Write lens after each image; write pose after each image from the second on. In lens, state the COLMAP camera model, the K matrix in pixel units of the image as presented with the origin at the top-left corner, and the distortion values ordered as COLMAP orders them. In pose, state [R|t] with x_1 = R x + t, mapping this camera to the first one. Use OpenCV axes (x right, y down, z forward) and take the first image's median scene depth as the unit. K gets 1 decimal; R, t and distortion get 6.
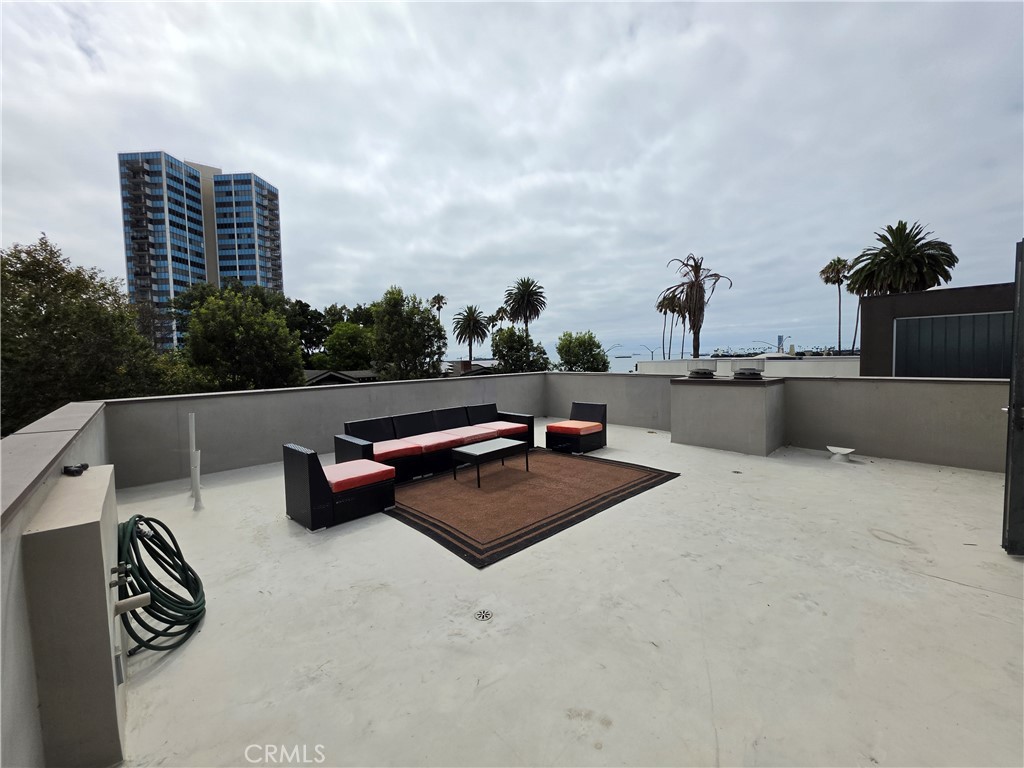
lens RADIAL K [[410.7, 0, 513.2], [0, 410.7, 380.4], [0, 0, 1]] dist [-0.002435, 0.000030]
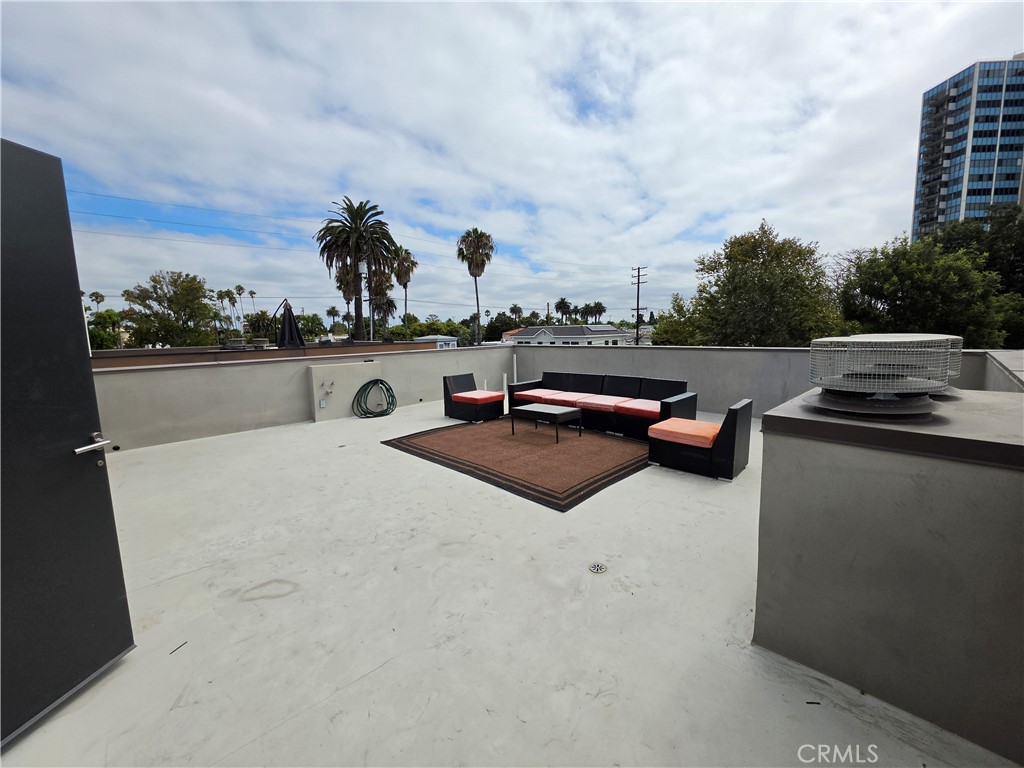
lens RADIAL K [[410.7, 0, 513.6], [0, 410.7, 383.4], [0, 0, 1]] dist [-0.002435, 0.000030]
pose [[0.023555, 0.154029, -0.987786, 0.201062], [-0.034477, 0.987597, 0.153178, -0.013794], [0.999128, 0.030448, 0.028573, 0.176803]]
